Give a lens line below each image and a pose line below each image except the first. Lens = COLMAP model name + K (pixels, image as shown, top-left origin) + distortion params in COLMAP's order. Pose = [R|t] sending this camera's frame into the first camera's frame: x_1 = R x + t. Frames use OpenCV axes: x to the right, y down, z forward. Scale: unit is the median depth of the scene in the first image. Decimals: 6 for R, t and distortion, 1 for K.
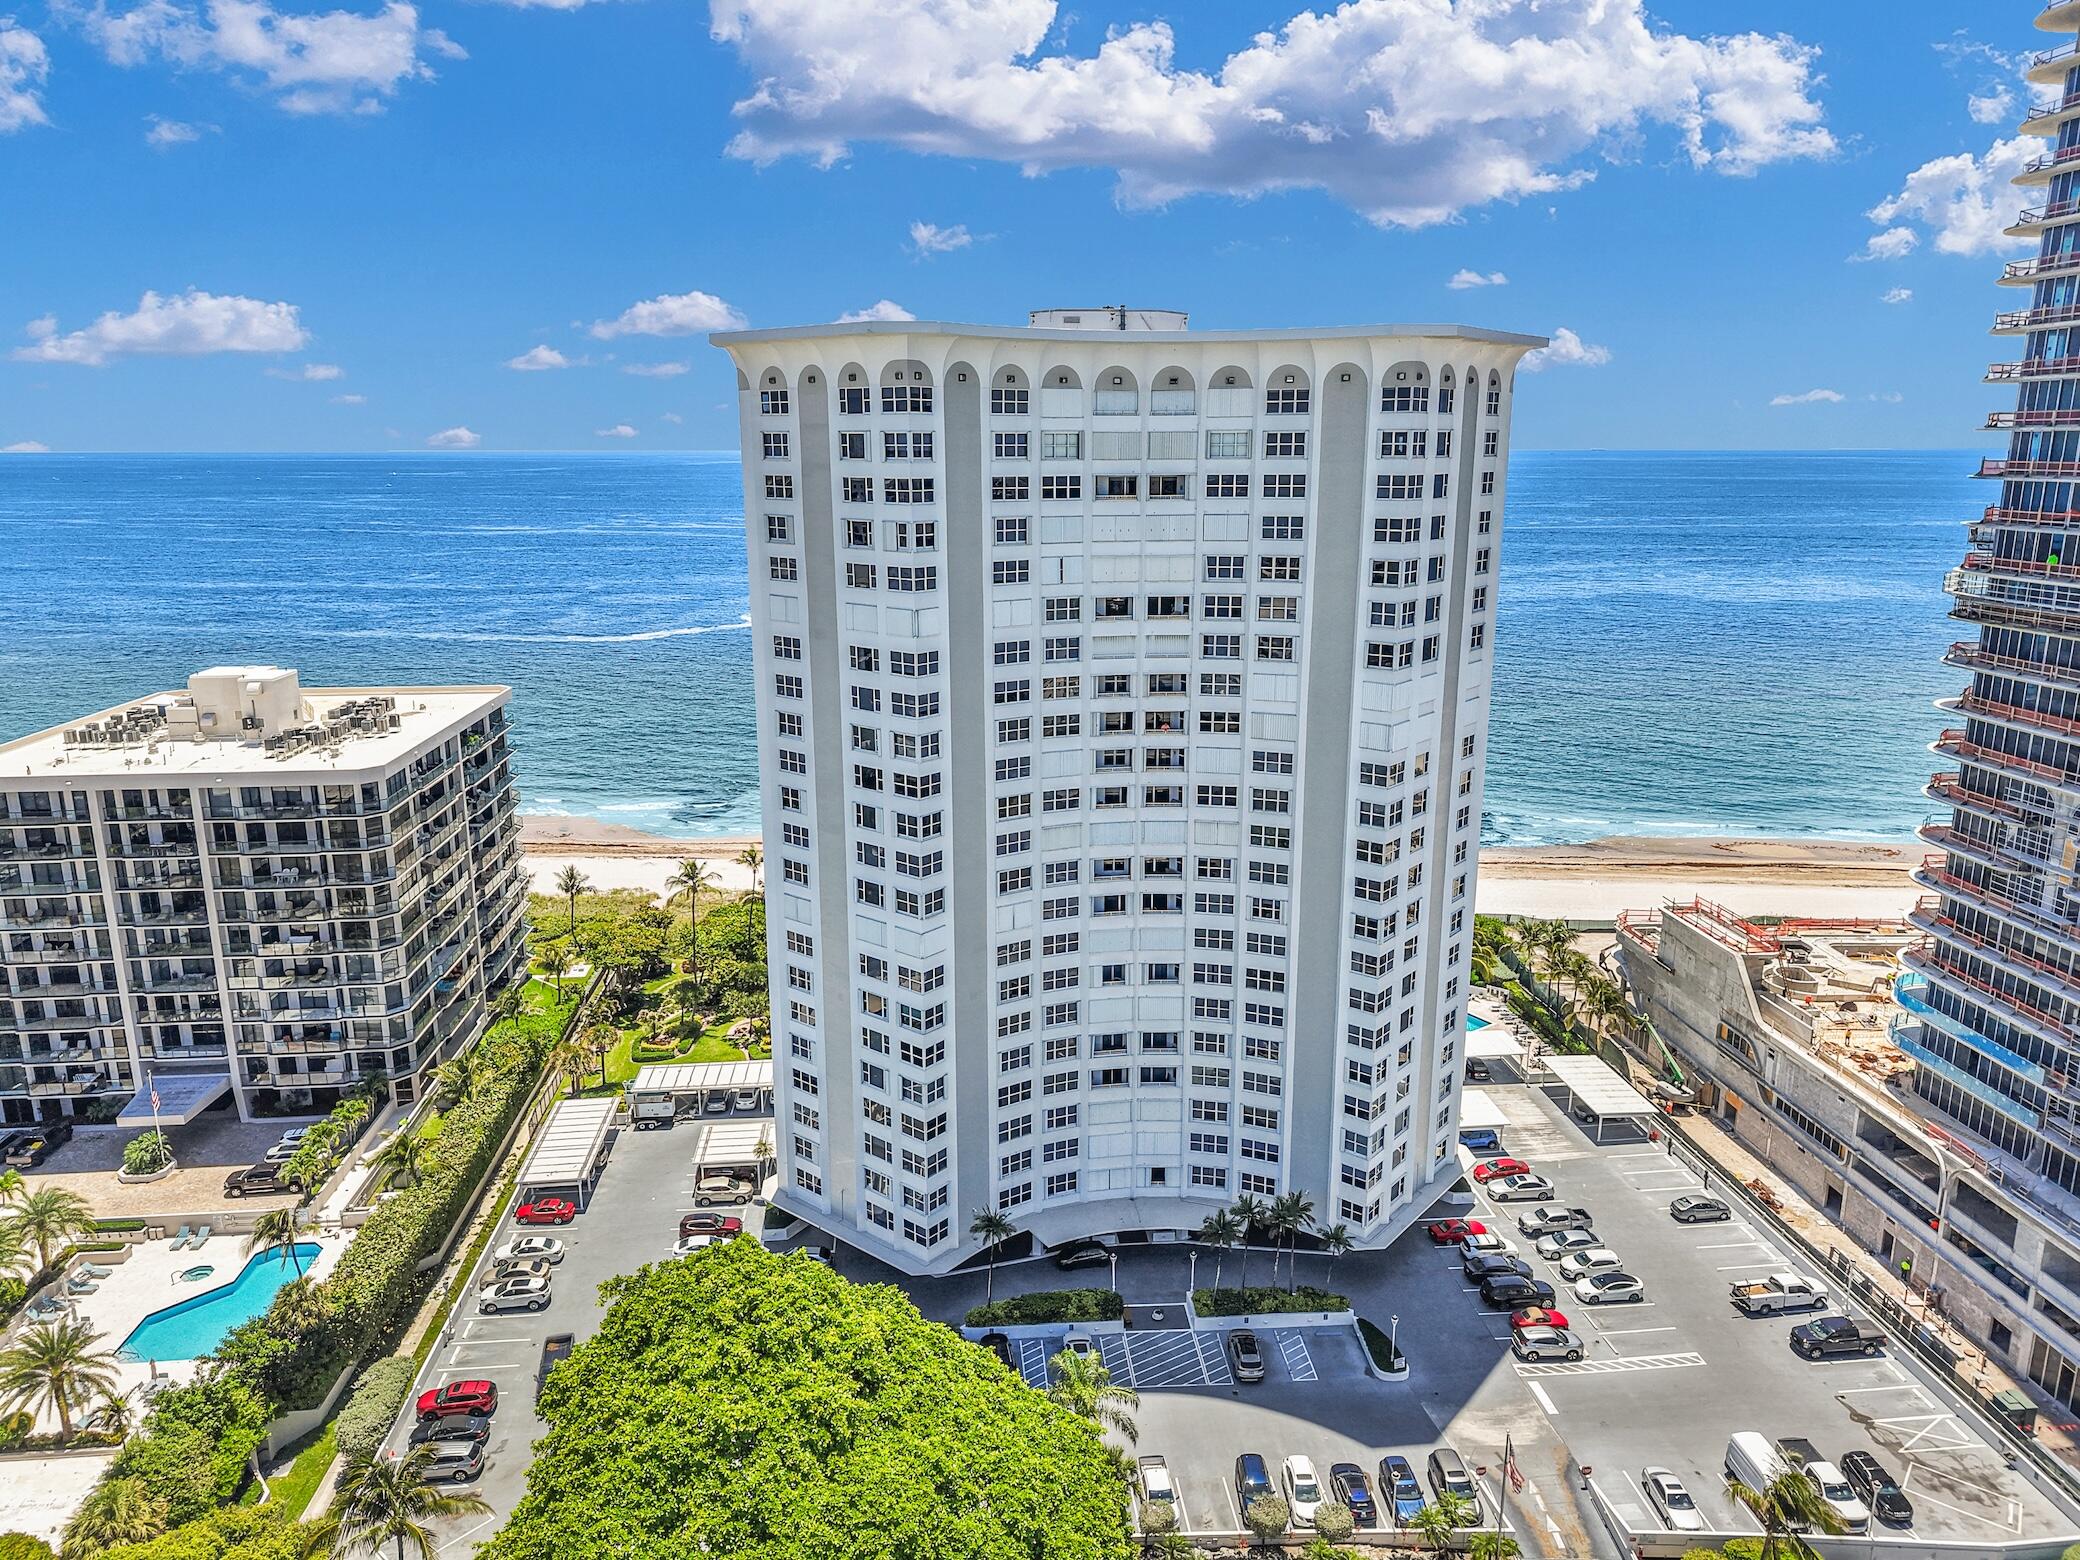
lens RADIAL K [[1411.3, 0, 990.4], [0, 1411.3, 783.5], [0, 0, 1]] dist [0.087798, -0.190971]
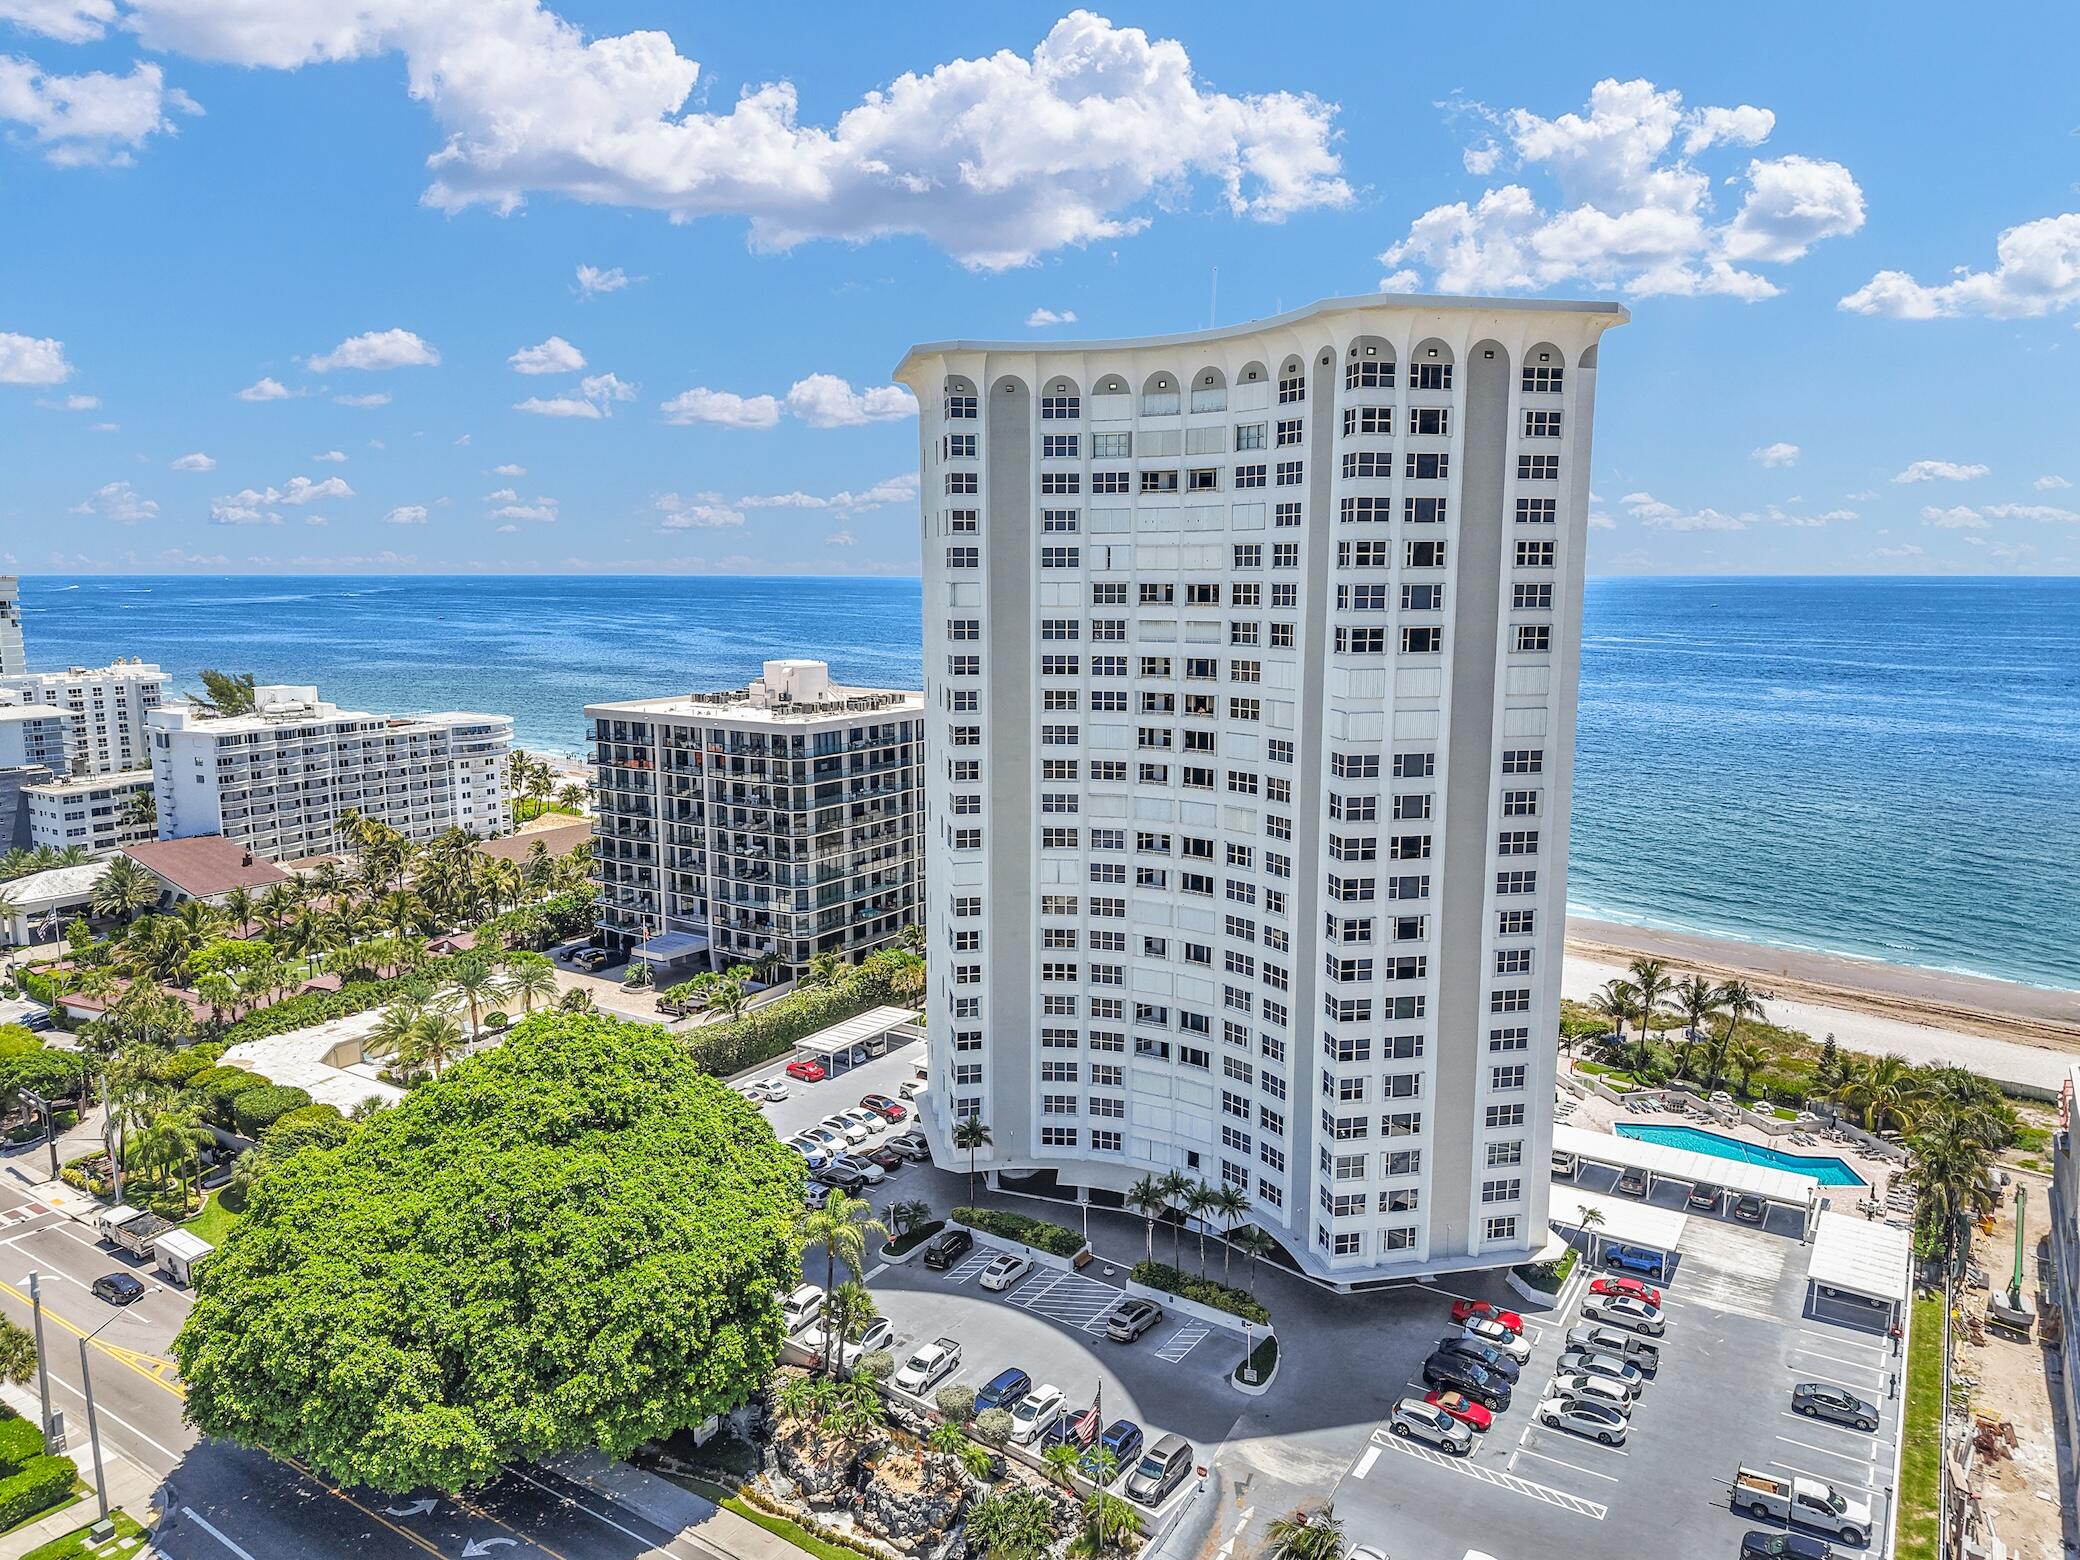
lens RADIAL K [[1406.2, 0, 1031.1], [0, 1406.2, 781.2], [0, 0, 1]] dist [0.016596, -0.018295]
pose [[0.779798, 0.094916, -0.618794, 0.678779], [-0.143977, 0.989135, -0.029717, 0.060767], [0.609250, 0.112266, 0.784991, 0.121832]]
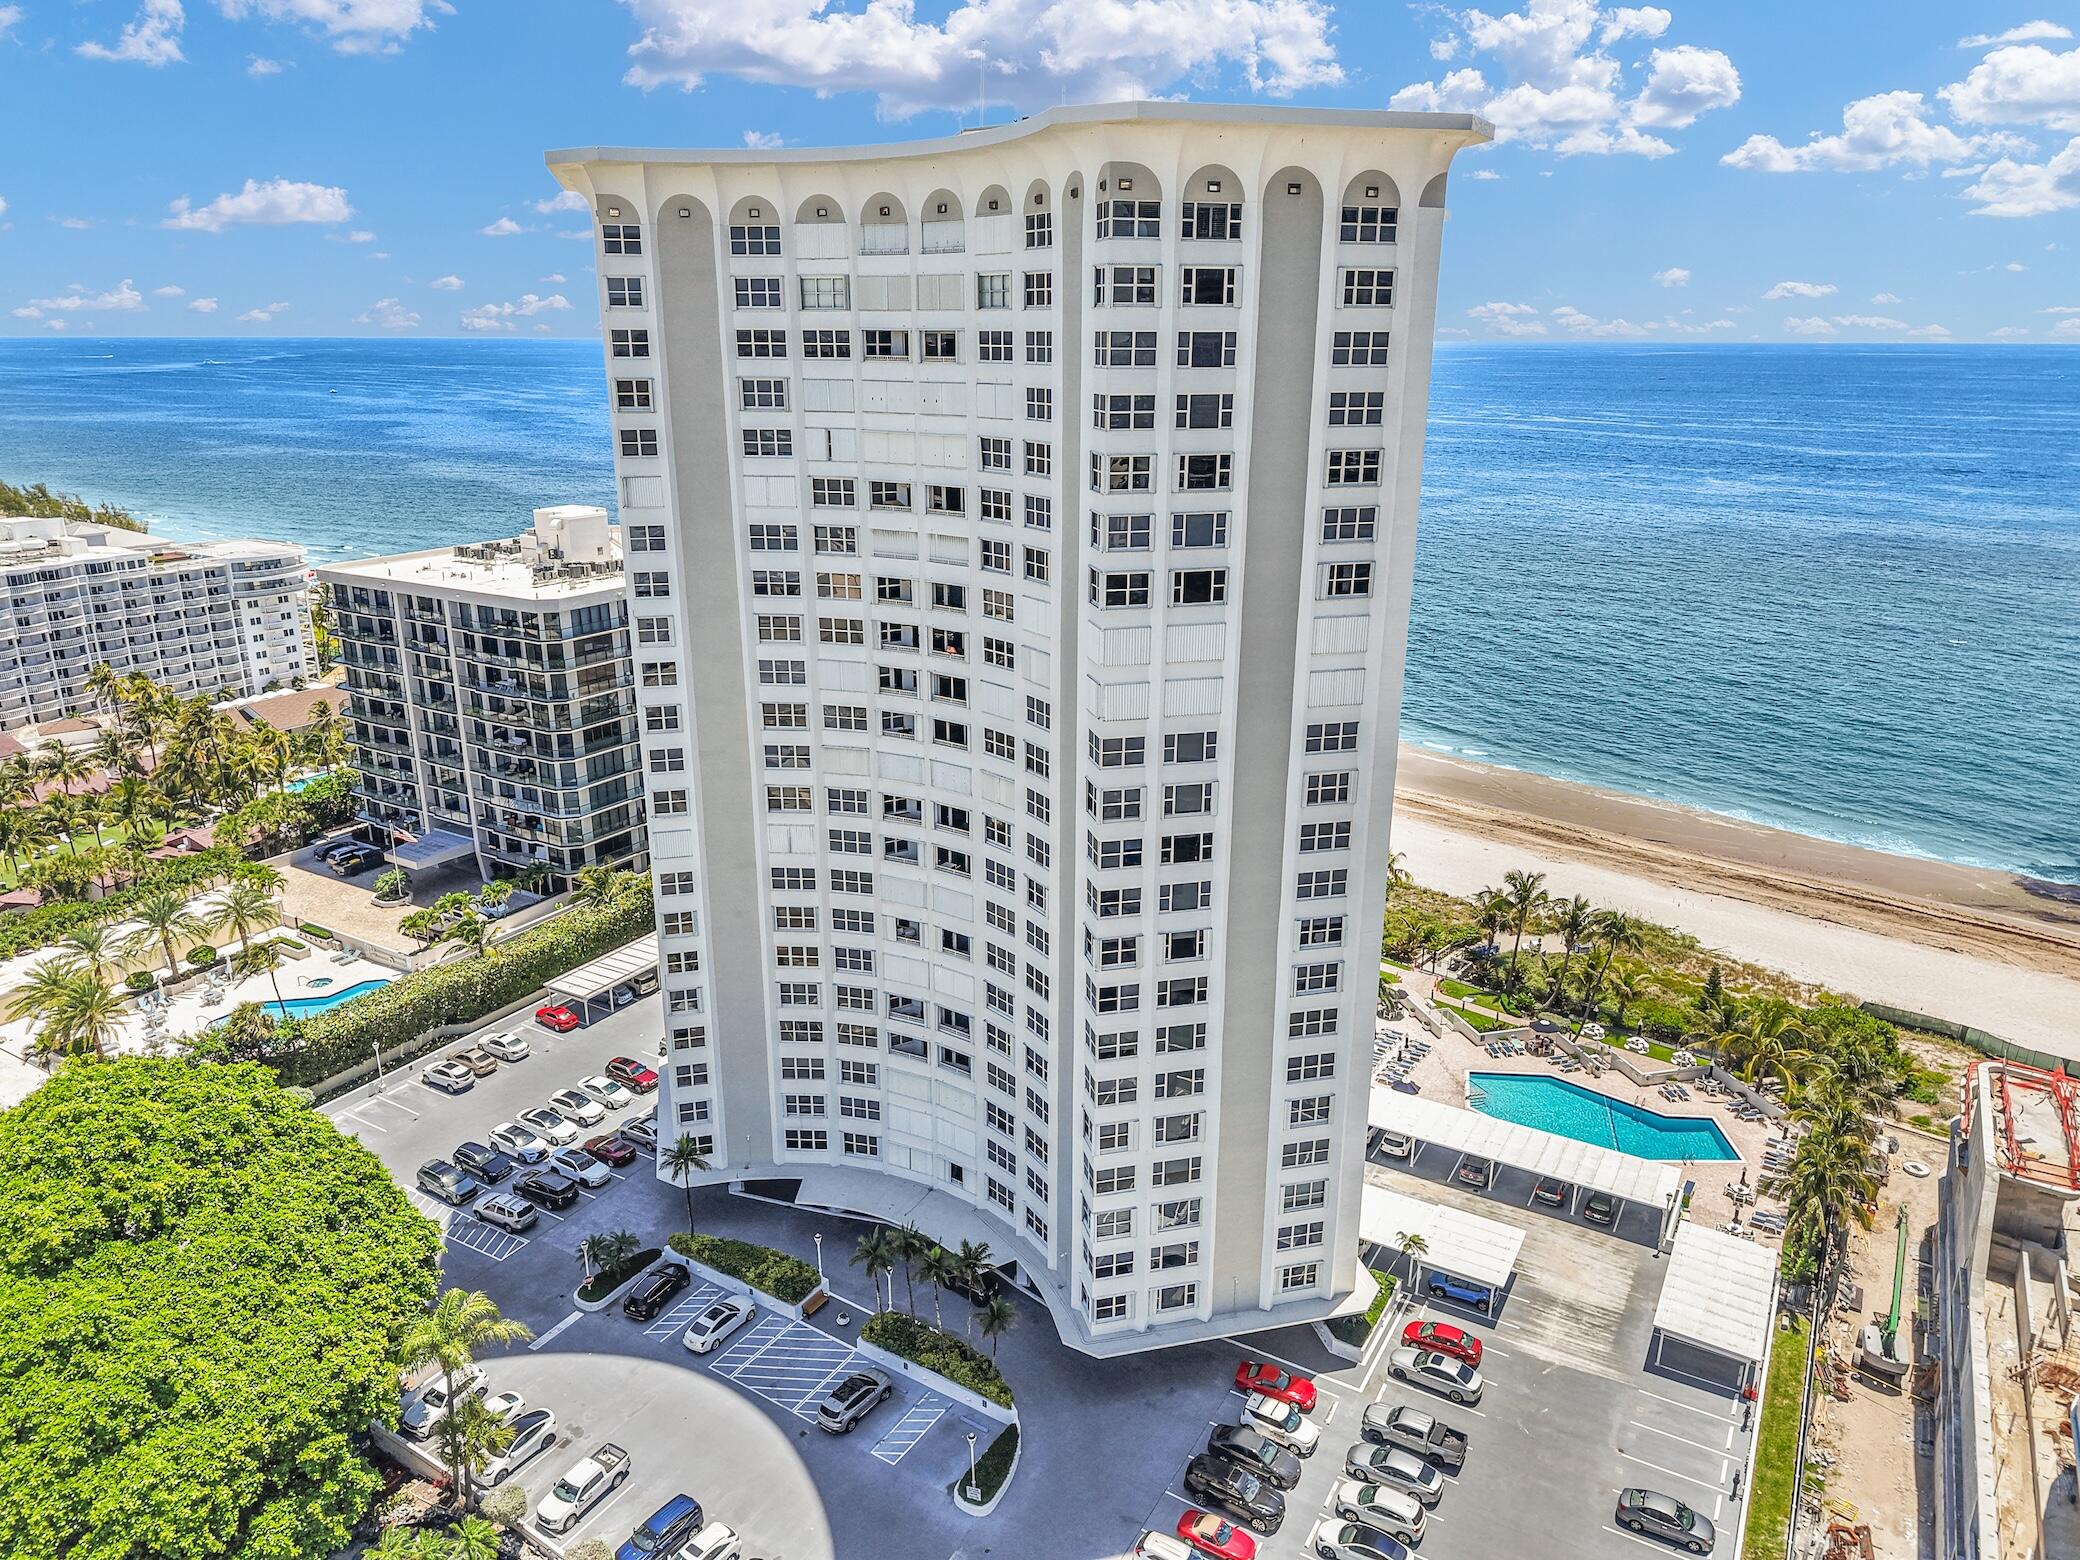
lens RADIAL K [[1396.4, 0, 1040.0], [0, 1396.4, 780.0], [0, 0, 1]] dist [0.018108, -0.019987]
pose [[0.804621, 0.185394, -0.564104, 0.641637], [-0.139994, 0.982457, 0.123203, -0.073177], [0.577049, -0.020160, 0.816461, 0.378815]]
